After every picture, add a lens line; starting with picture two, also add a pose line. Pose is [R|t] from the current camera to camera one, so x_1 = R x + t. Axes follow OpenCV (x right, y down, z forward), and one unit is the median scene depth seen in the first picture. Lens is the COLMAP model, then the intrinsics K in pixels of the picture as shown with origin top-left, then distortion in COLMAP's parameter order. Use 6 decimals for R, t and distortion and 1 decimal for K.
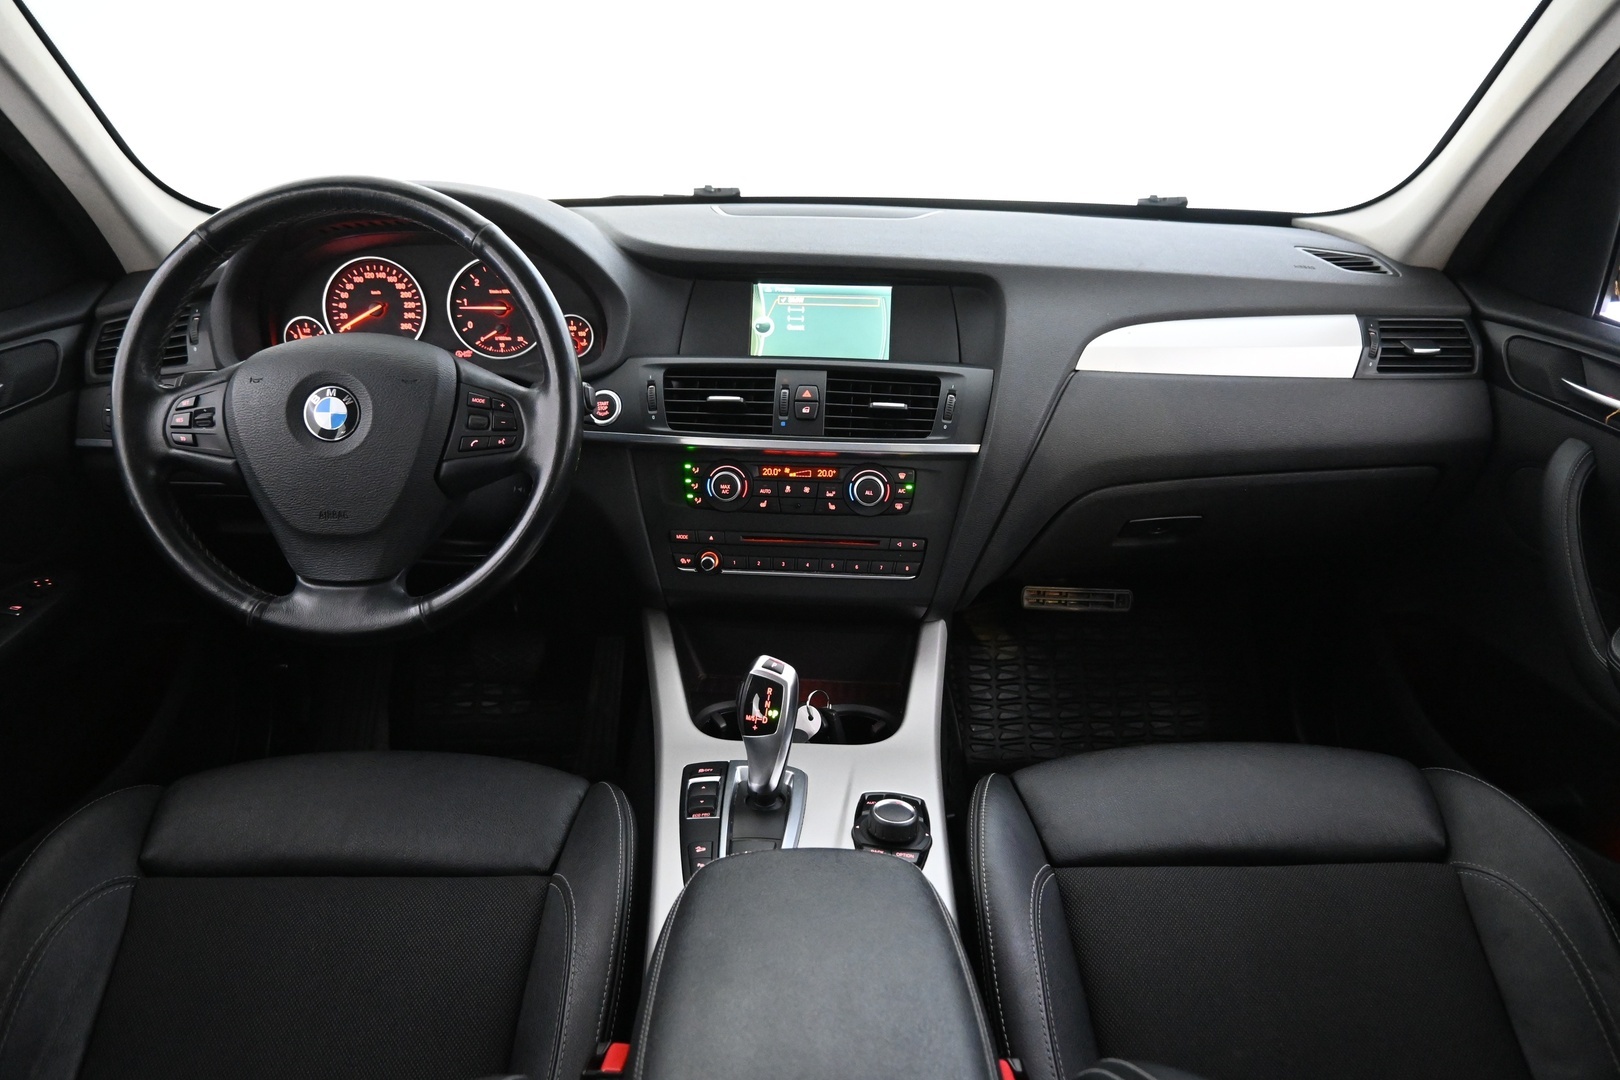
lens RADIAL K [[1112.1, 0, 810.0], [0, 1112.1, 540.0], [0, 0, 1]] dist [0.000944, 0.001417]
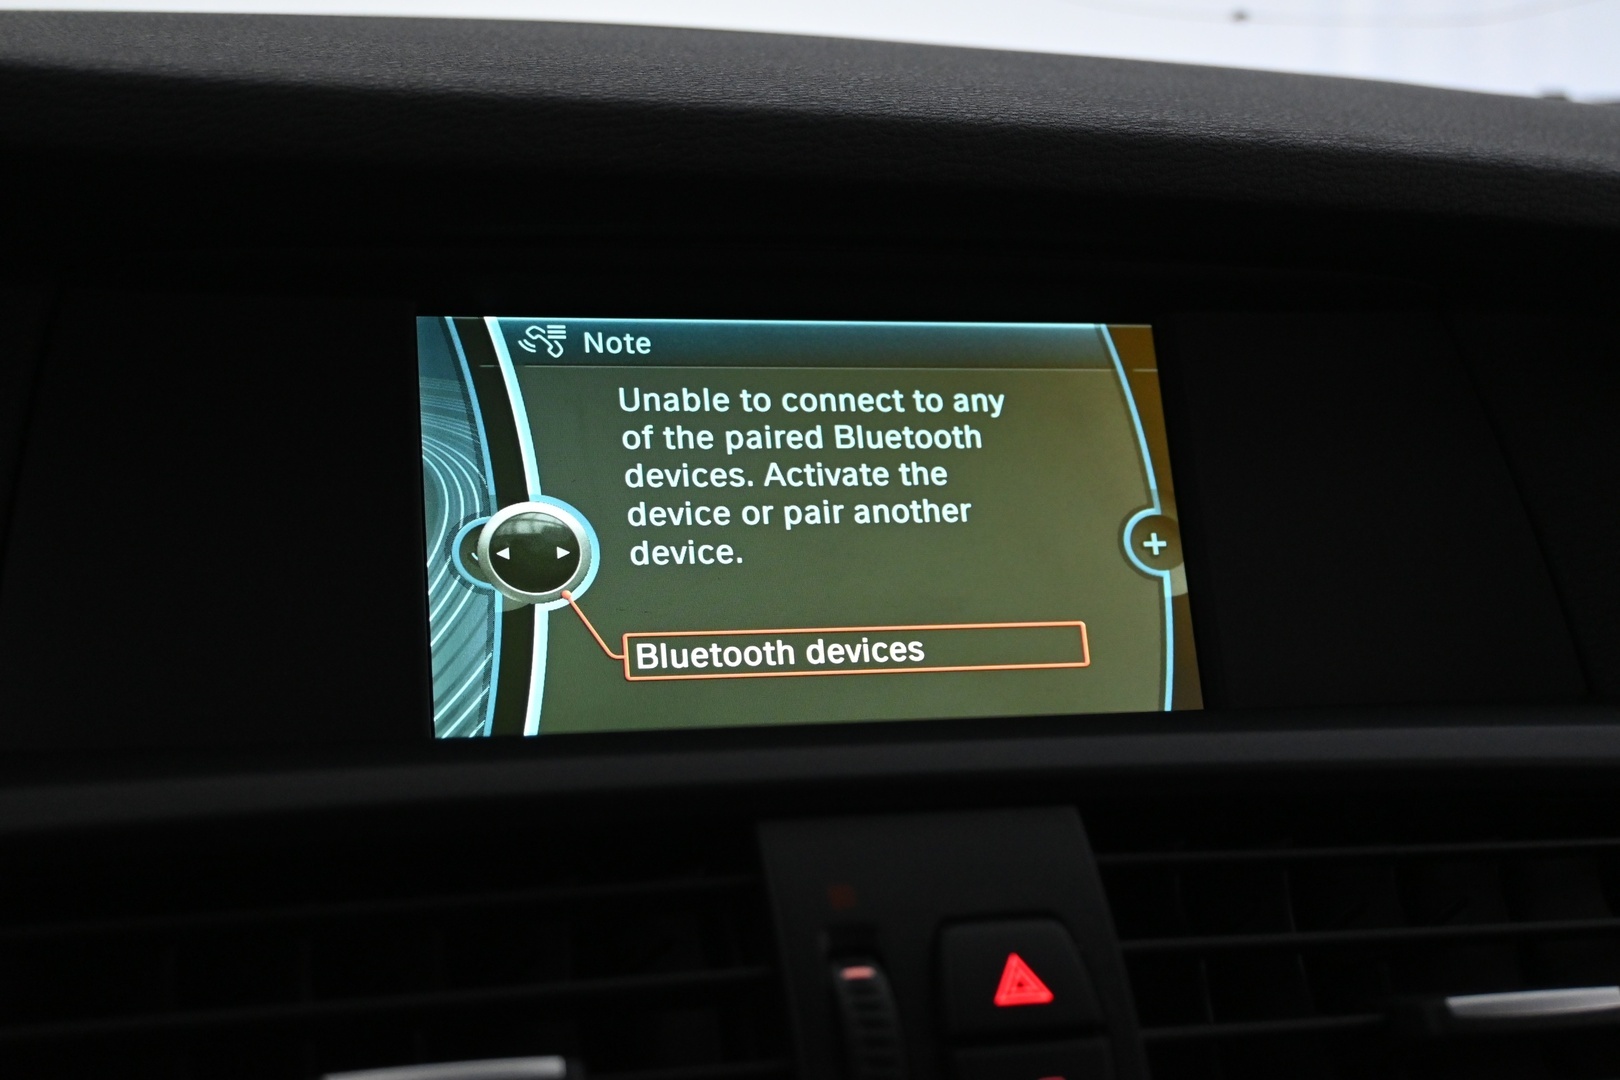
lens RADIAL K [[2252.0, 0, 810.0], [0, 2252.0, 540.0], [0, 0, 1]] dist [-0.012897, 0.029715]
pose [[0.932602, -0.025507, 0.360004, -0.130038], [0.103224, 0.974681, -0.198347, -0.129963], [-0.345830, 0.222140, 0.911622, 0.720908]]
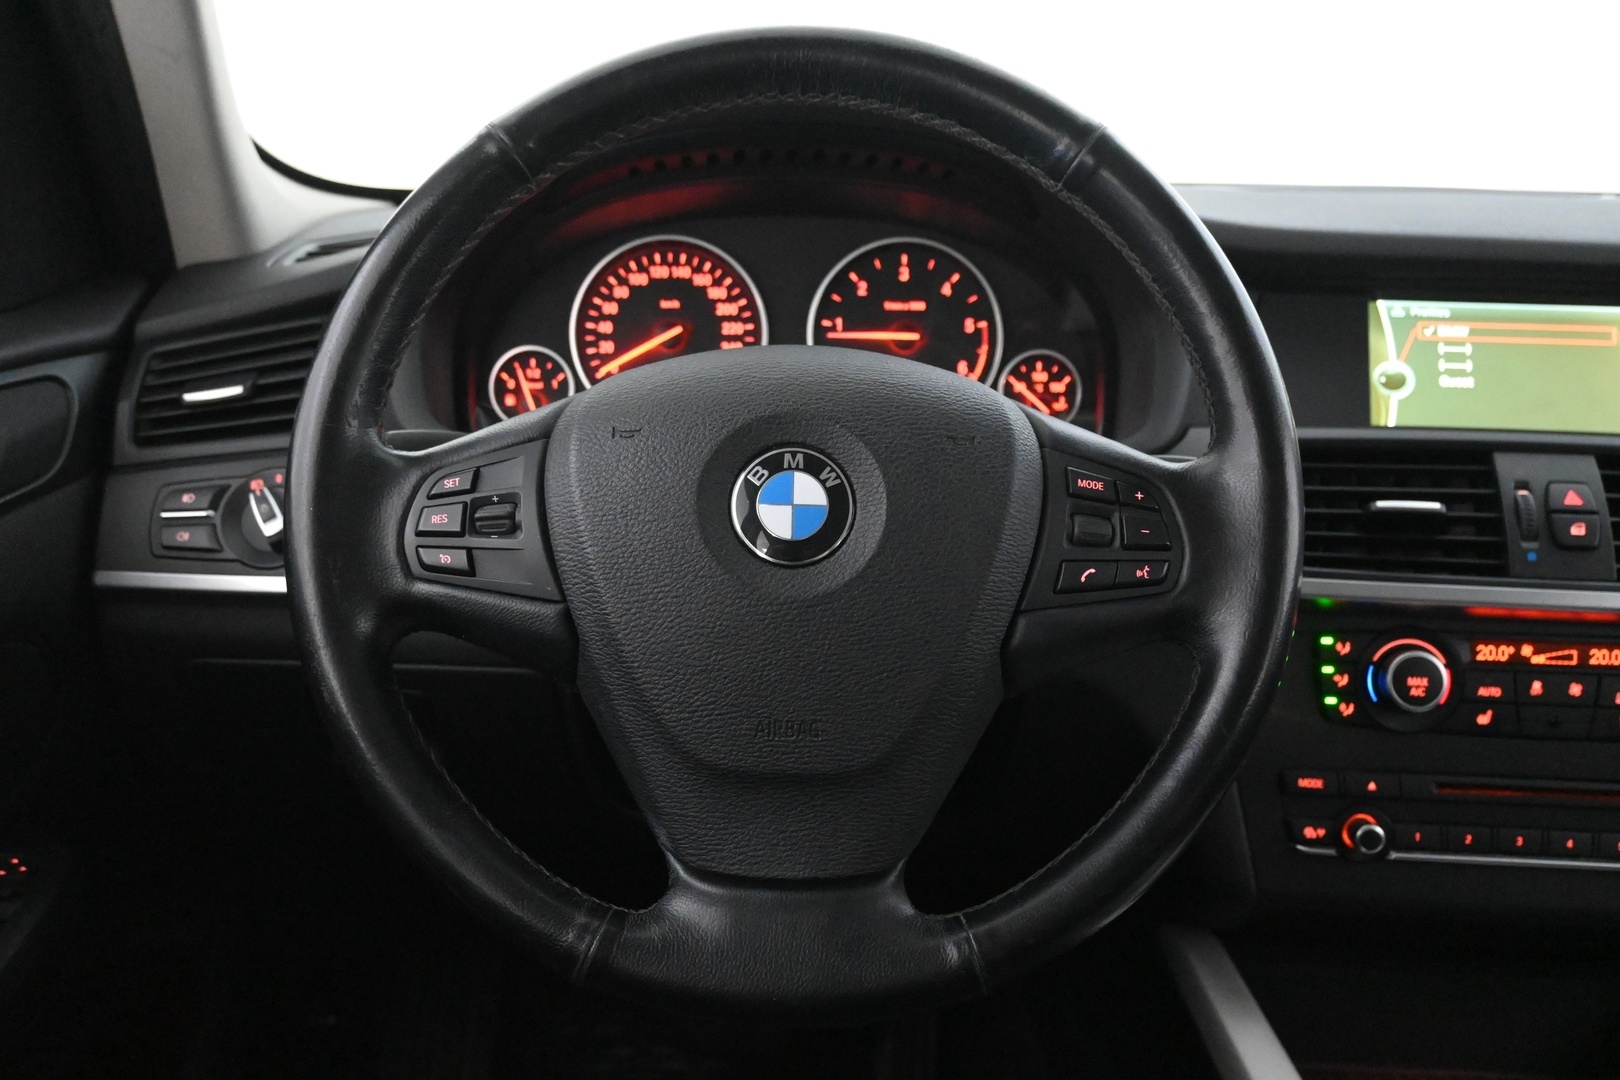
lens RADIAL K [[1601.3, 0, 810.0], [0, 1601.3, 540.0], [0, 0, 1]] dist [0.004345, 0.003906]
pose [[0.999779, 0.011242, 0.017789, -0.355908], [-0.008466, 0.988793, -0.149053, -0.001678], [-0.019266, 0.148869, 0.988669, 0.287824]]
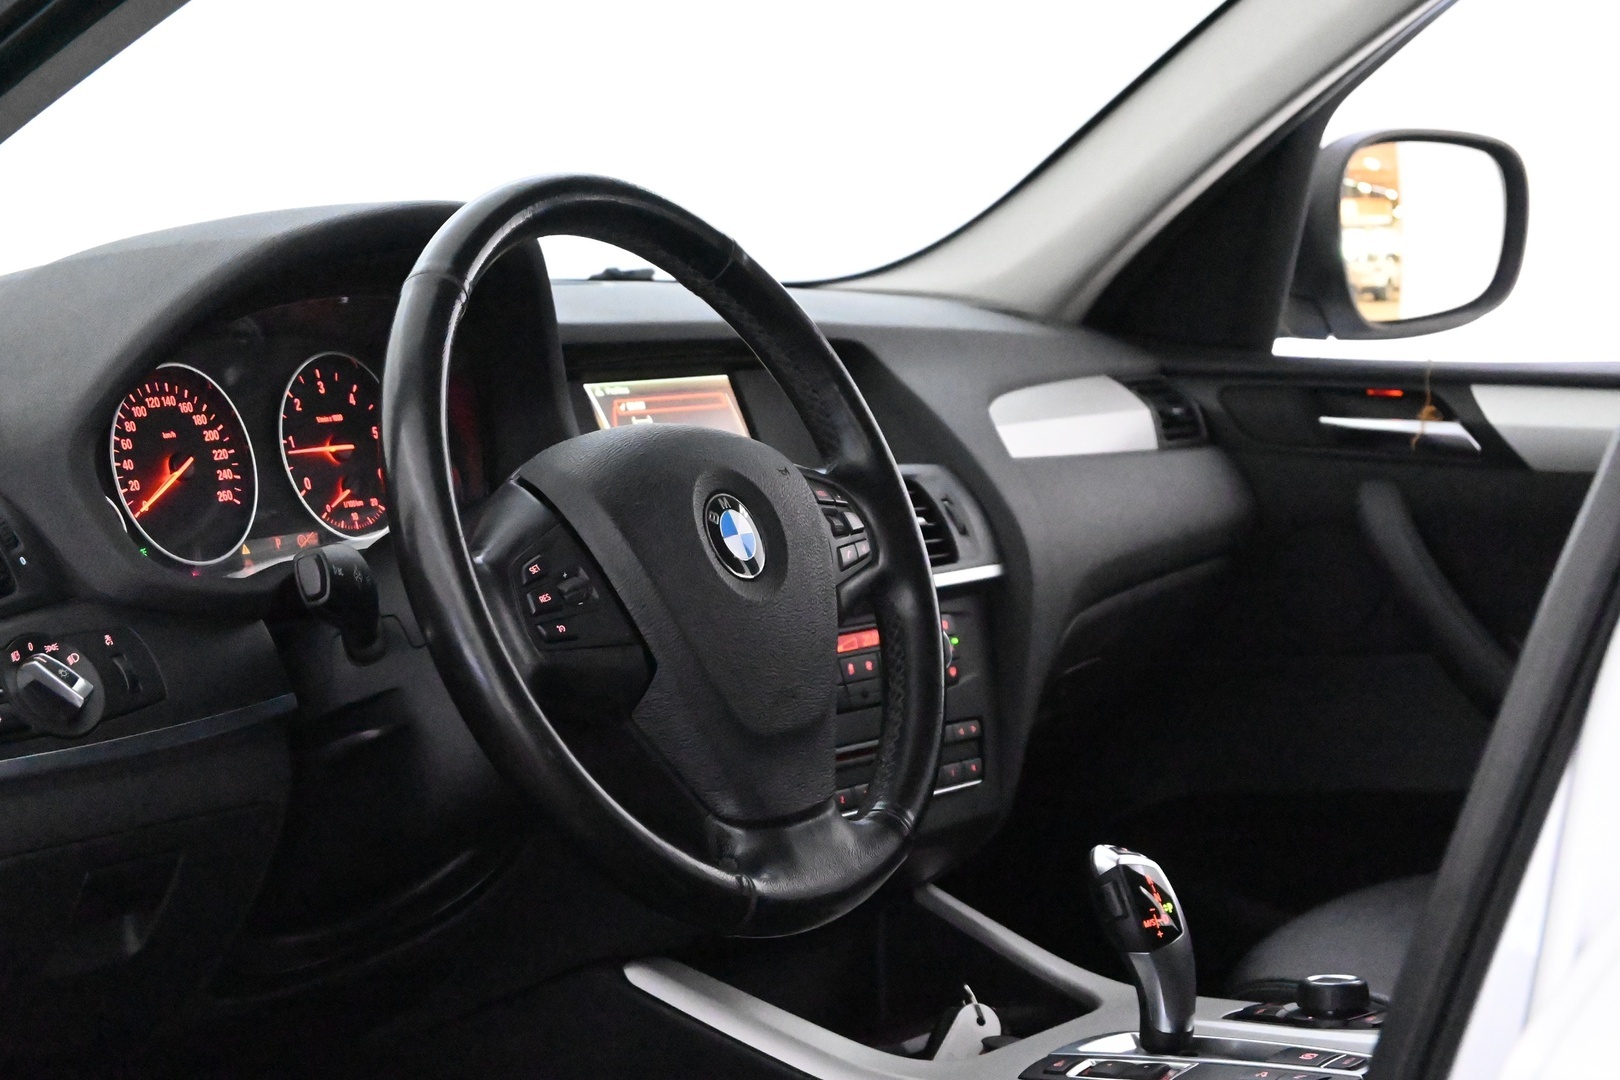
lens RADIAL K [[3350.9, 0, 810.0], [0, 3350.9, 540.0], [0, 0, 1]] dist [0.251293, 0.010603]
pose [[0.536047, -0.093125, 0.839036, -1.581613], [0.331980, 0.937073, -0.108090, 0.080820], [-0.776172, 0.336484, 0.533231, -0.000901]]
